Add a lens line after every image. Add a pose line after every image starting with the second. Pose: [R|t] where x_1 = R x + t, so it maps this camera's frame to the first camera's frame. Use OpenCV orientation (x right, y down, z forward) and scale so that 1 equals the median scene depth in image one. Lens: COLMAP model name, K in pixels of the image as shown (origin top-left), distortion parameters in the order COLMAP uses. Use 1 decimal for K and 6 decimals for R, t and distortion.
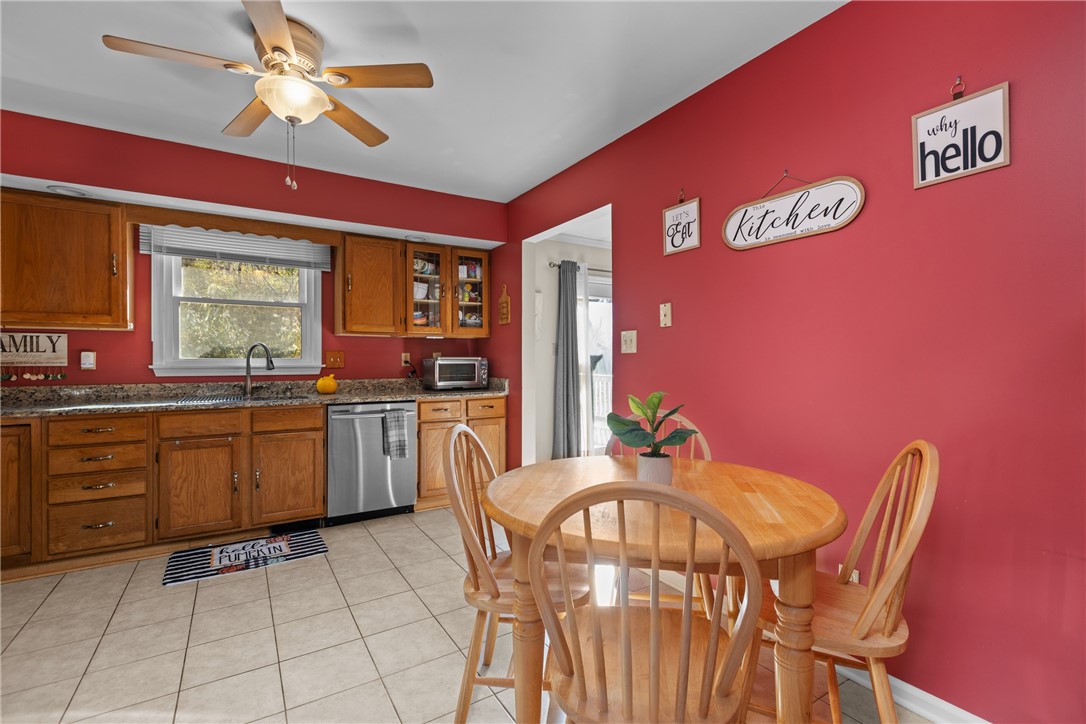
lens RADIAL K [[488.6, 0, 545.3], [0, 488.6, 360.8], [0, 0, 1]] dist [0.003135, -0.000590]
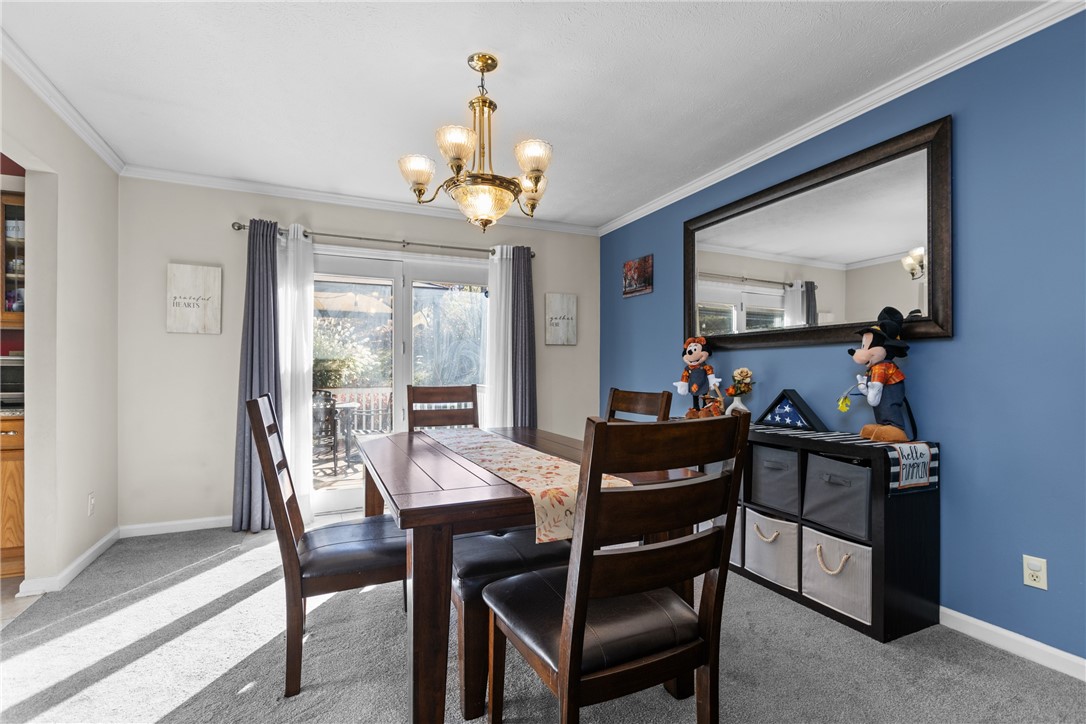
lens RADIAL K [[508.4, 0, 540.8], [0, 508.4, 372.4], [0, 0, 1]] dist [0.000912, 0.000646]
pose [[0.989925, 0.004829, -0.141513, 0.818282], [-0.004961, 0.999988, -0.000581, 0.012634], [0.141509, 0.001278, 0.989936, 0.527900]]
